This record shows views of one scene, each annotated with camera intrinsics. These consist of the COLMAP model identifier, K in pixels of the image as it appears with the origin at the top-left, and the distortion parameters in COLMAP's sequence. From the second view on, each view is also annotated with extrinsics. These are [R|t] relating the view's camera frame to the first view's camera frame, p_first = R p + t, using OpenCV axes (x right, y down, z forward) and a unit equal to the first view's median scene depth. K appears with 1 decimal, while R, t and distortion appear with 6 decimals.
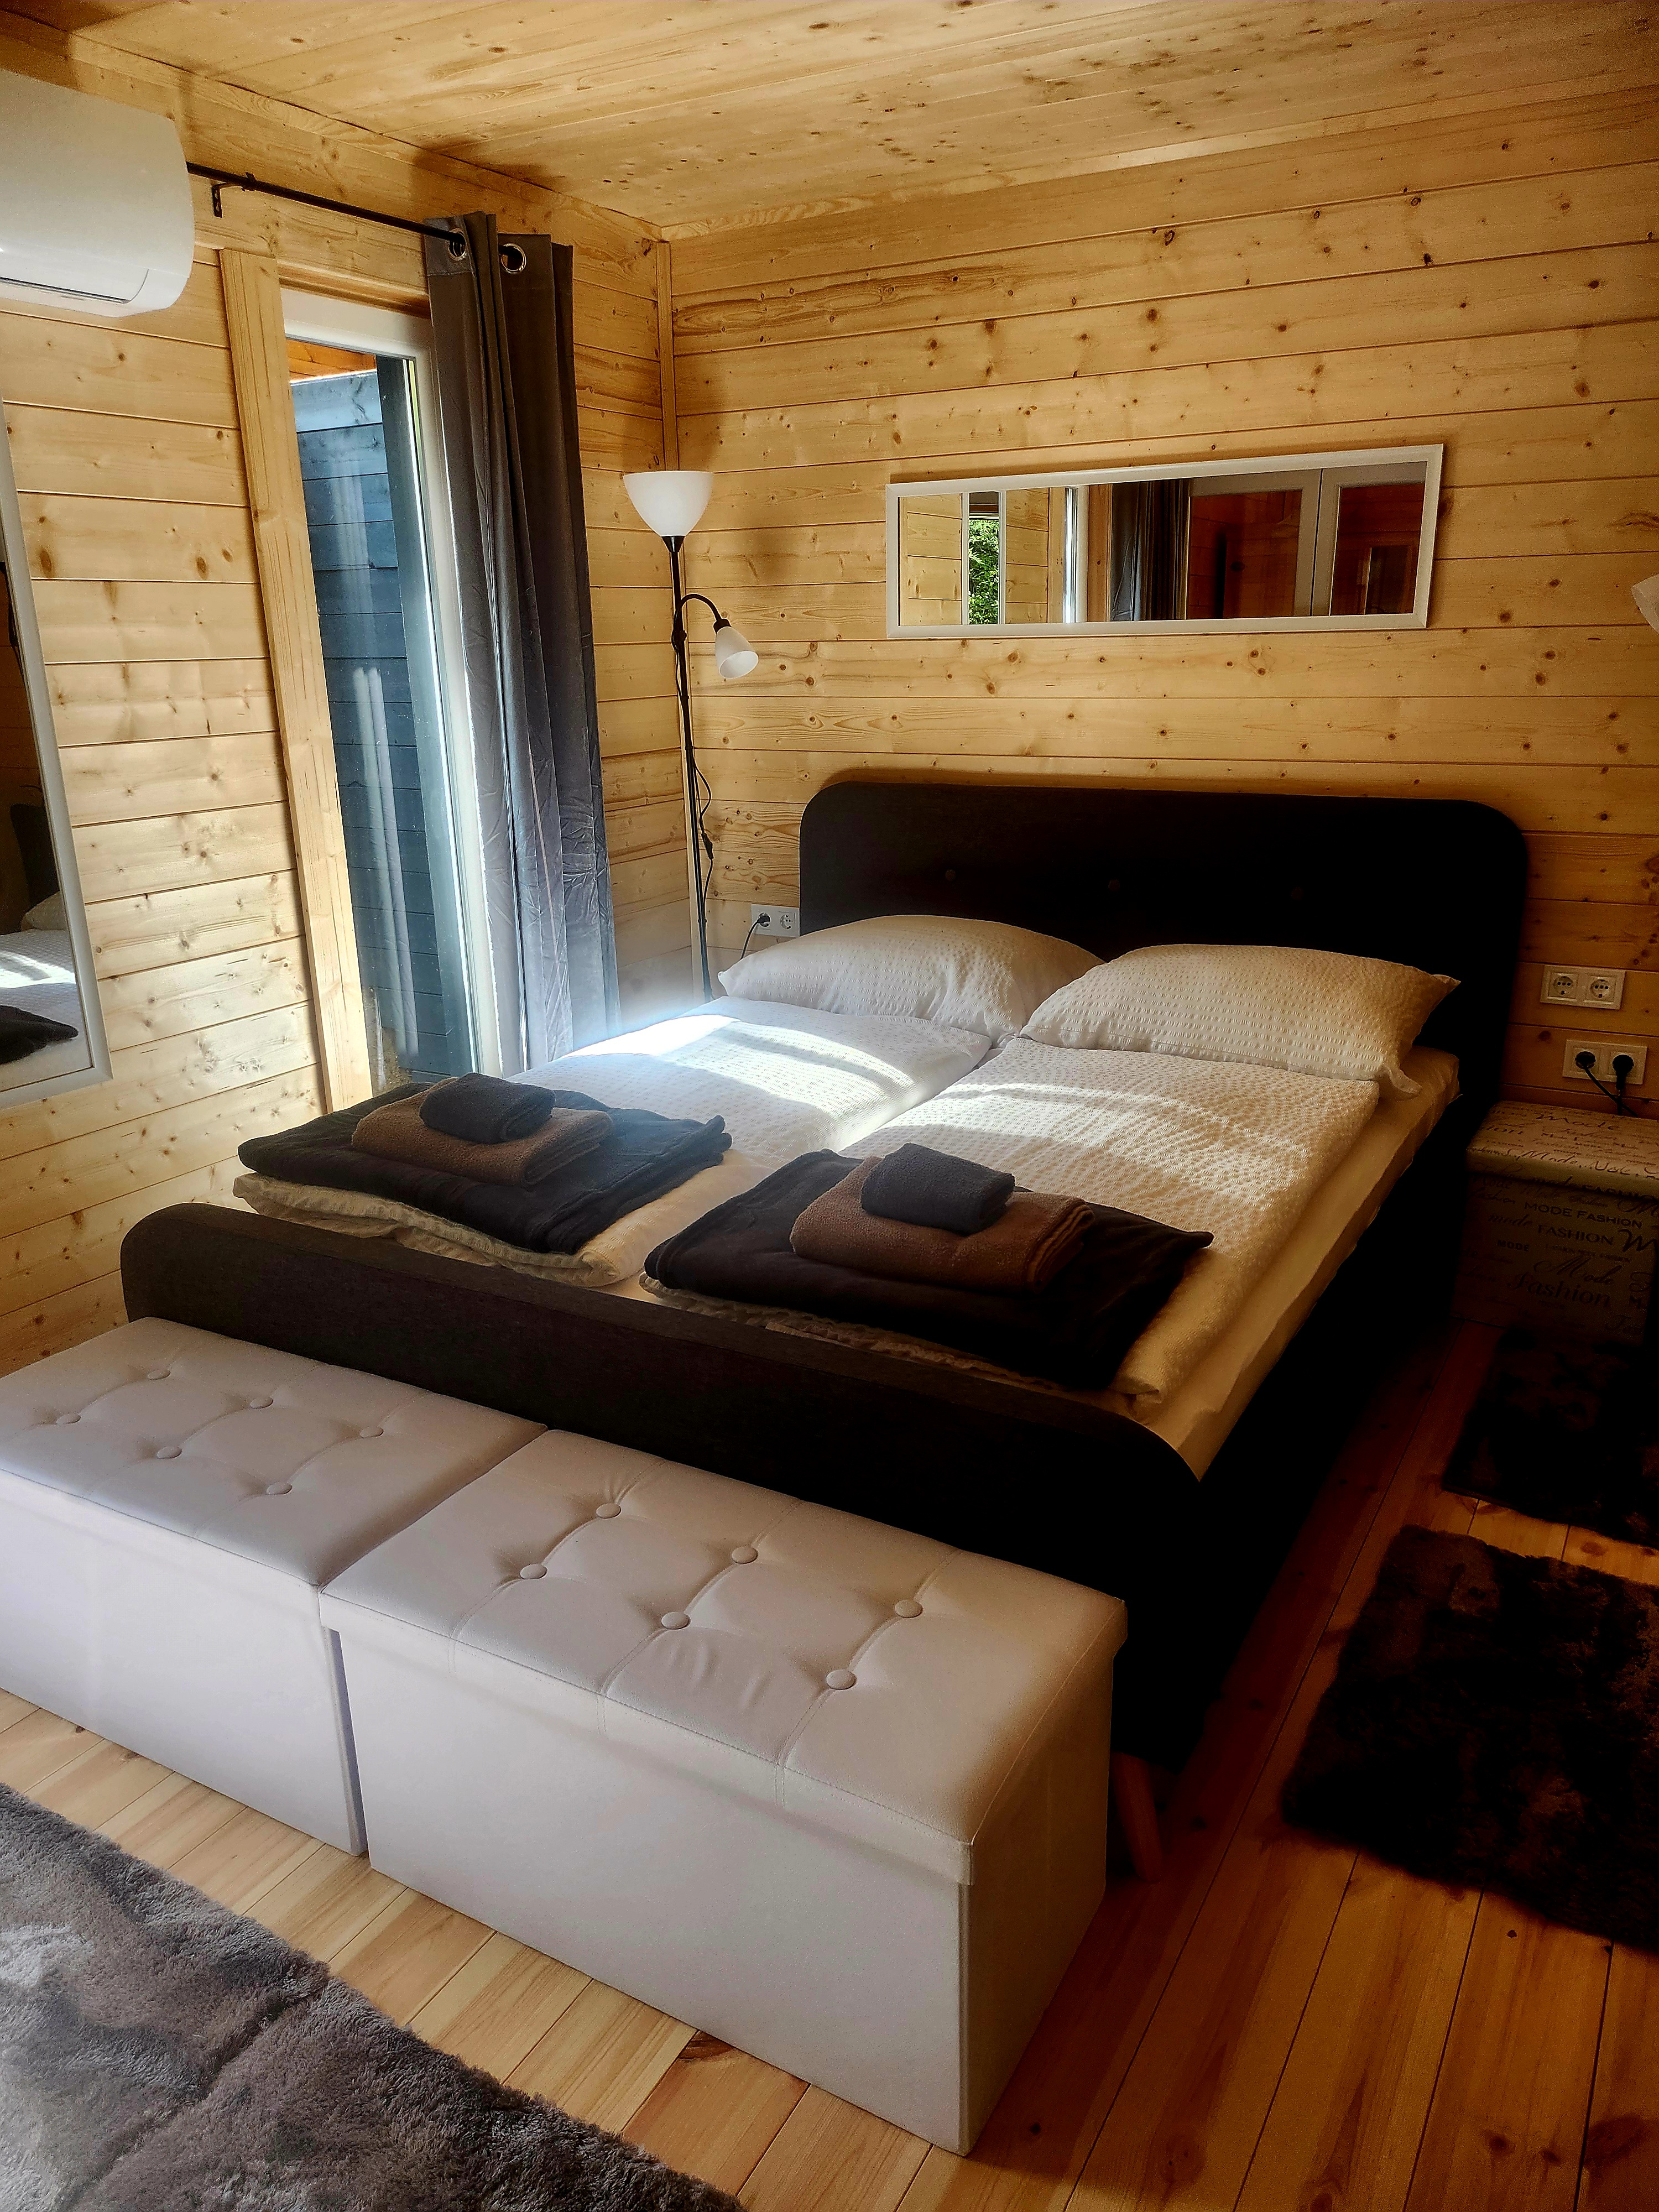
lens RADIAL K [[1542.1, 0, 836.9], [0, 1542.1, 1116.7], [0, 0, 1]] dist [0.058015, -0.061333]
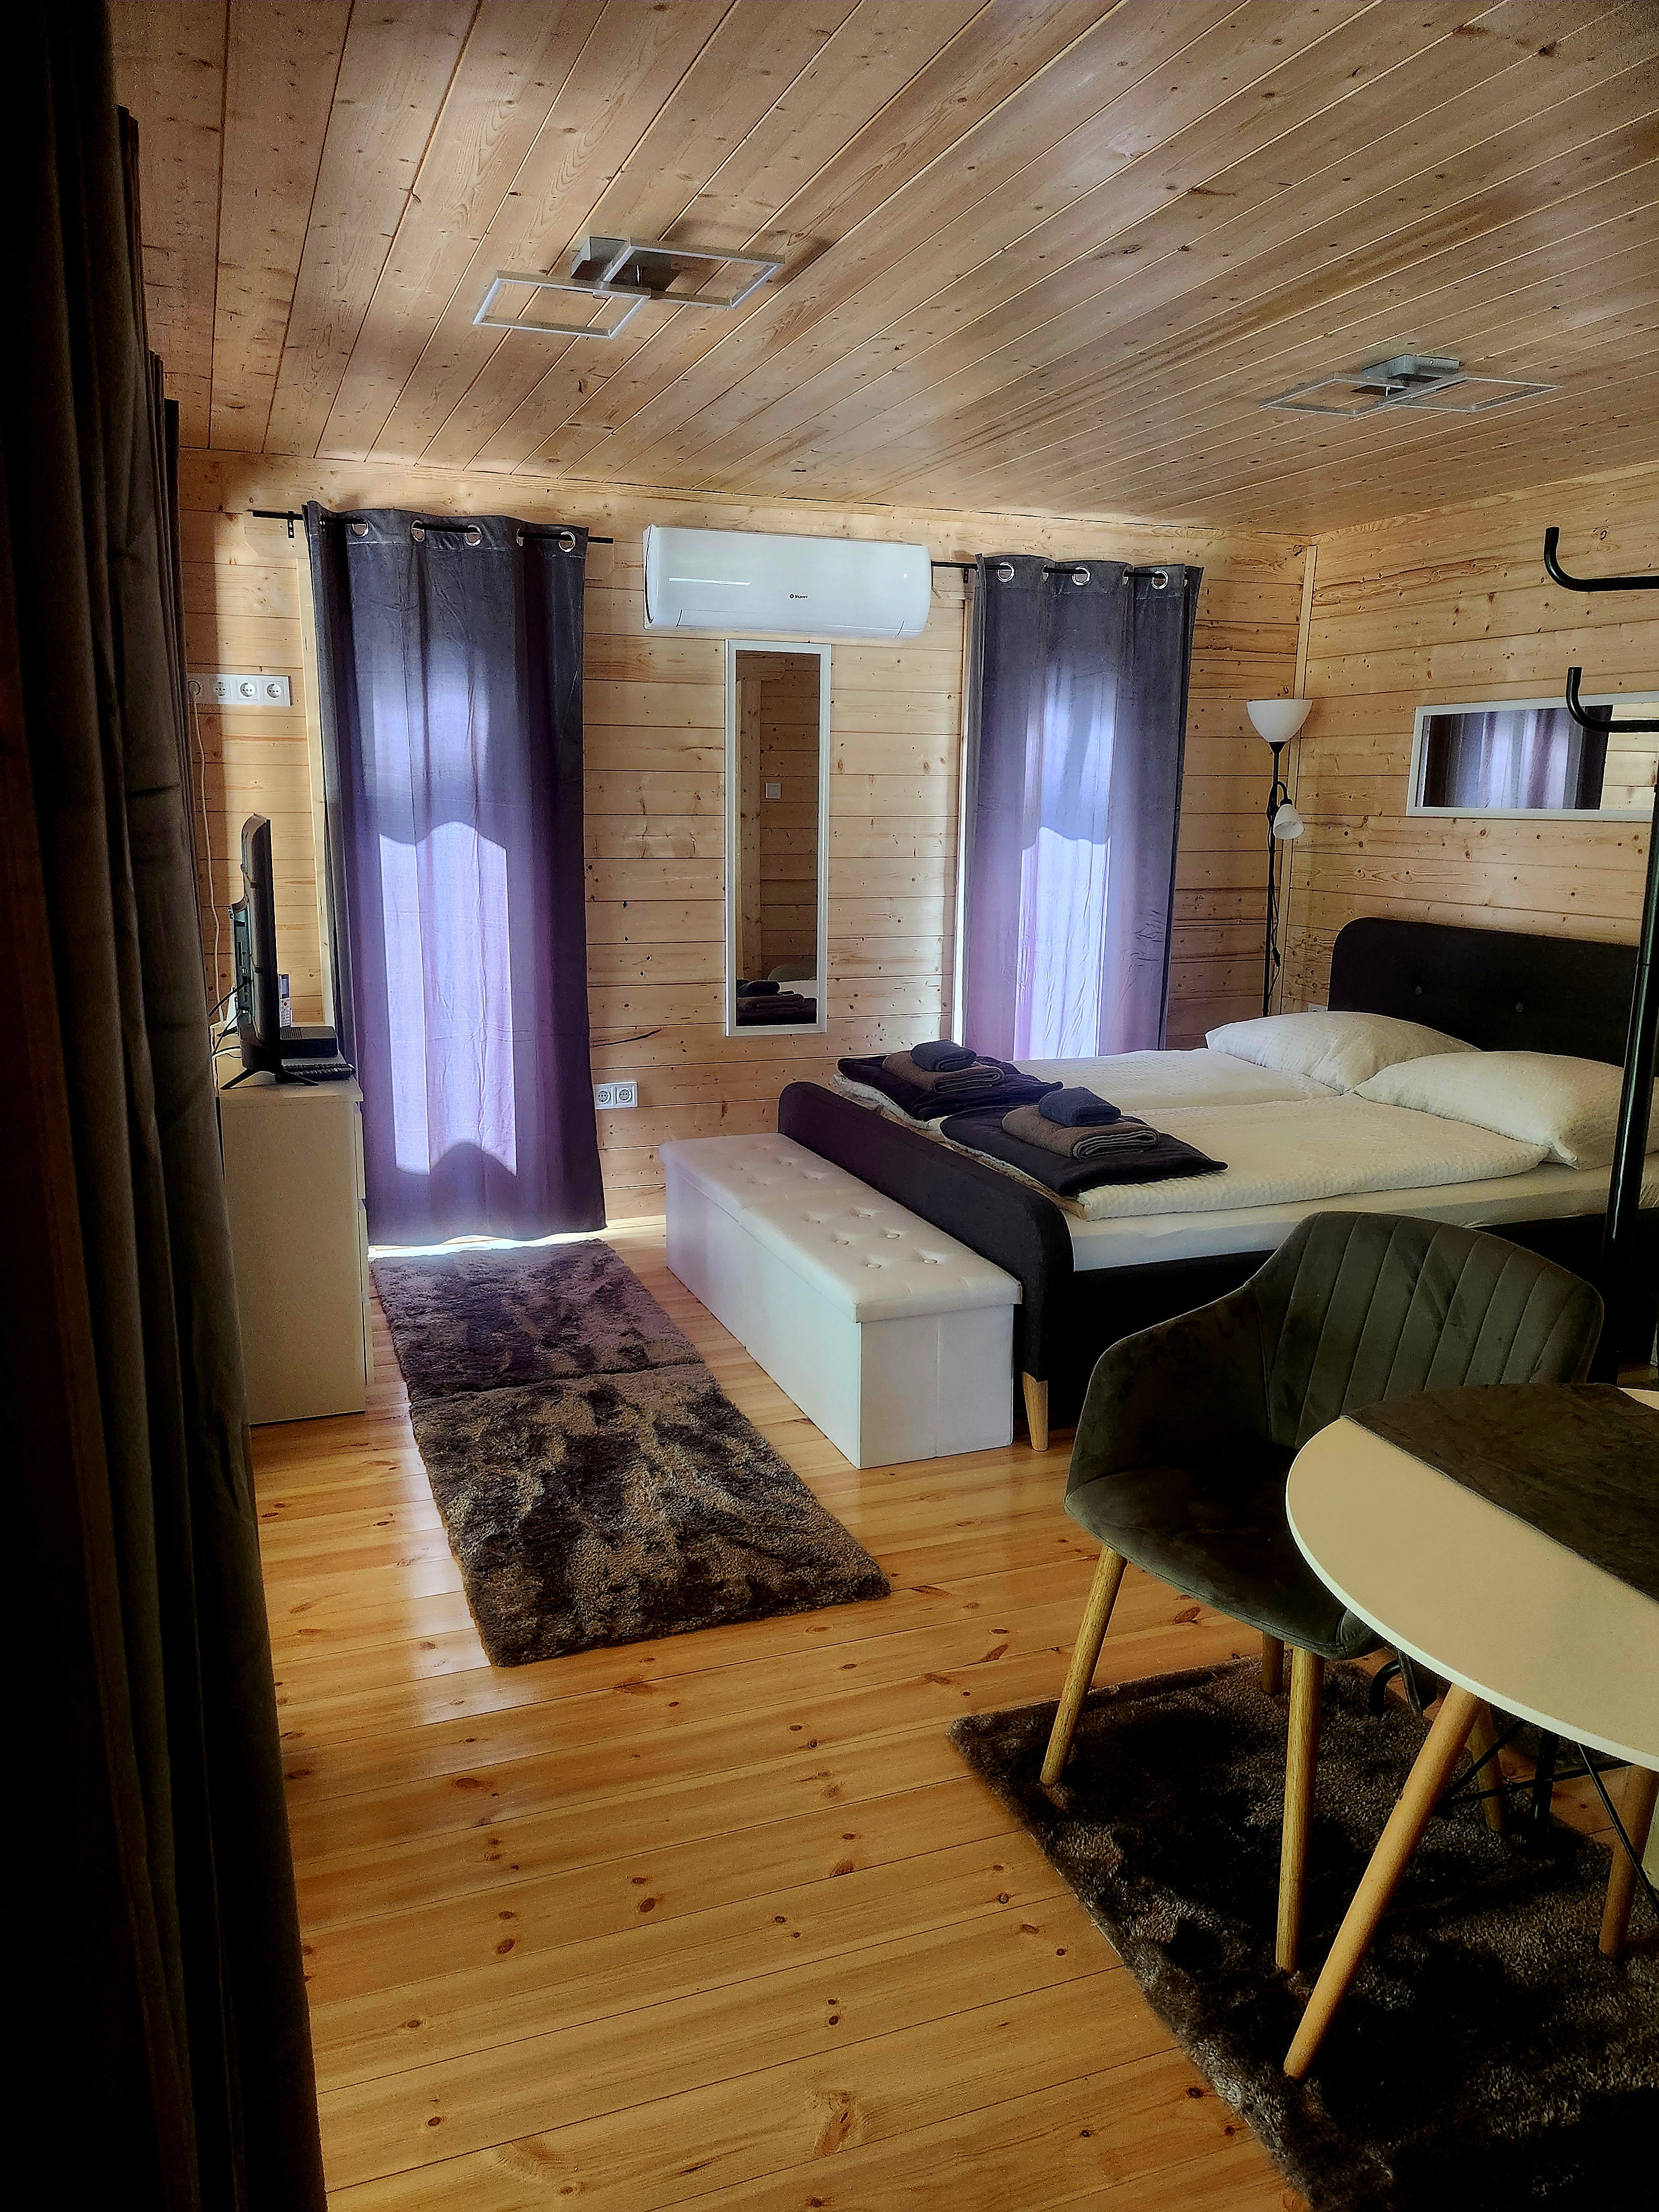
lens RADIAL K [[1542.1, 0, 836.9], [0, 1542.1, 1116.7], [0, 0, 1]] dist [0.058015, -0.061333]
pose [[0.777358, 0.154453, -0.609802, 0.521896], [-0.213387, 0.976657, -0.024648, 0.089303], [0.591760, 0.149284, 0.792170, -0.335259]]
